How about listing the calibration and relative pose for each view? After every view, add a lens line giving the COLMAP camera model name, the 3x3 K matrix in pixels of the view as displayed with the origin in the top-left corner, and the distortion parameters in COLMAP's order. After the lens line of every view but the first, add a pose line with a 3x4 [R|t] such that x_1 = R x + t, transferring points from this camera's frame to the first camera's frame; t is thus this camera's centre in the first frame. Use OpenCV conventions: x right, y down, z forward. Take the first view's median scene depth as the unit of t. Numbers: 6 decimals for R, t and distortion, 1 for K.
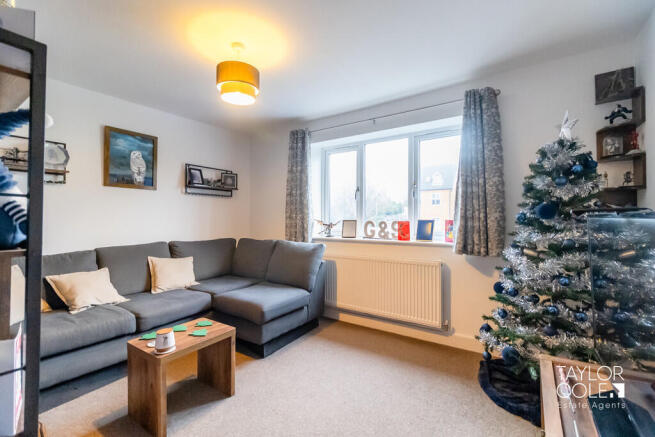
lens RADIAL K [[285.3, 0, 326.4], [0, 285.3, 218.0], [0, 0, 1]] dist [-0.005271, 0.001774]
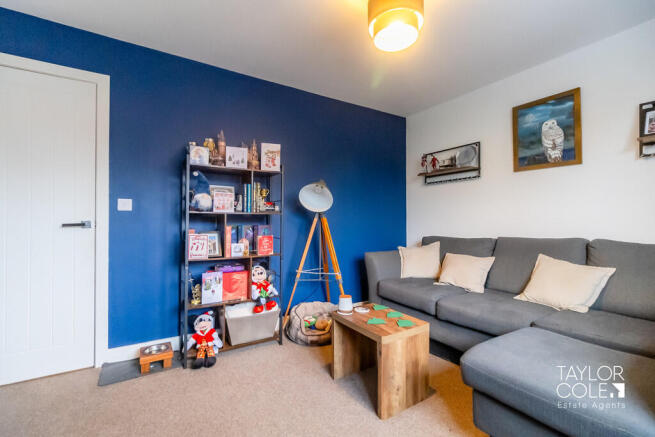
lens RADIAL K [[285.3, 0, 324.8], [0, 285.3, 220.0], [0, 0, 1]] dist [-0.005271, 0.001774]
pose [[-0.398750, 0.004328, -0.917050, 0.314809], [0.005061, 0.999984, 0.002519, 0.037860], [0.917046, -0.003636, -0.398765, 0.768019]]
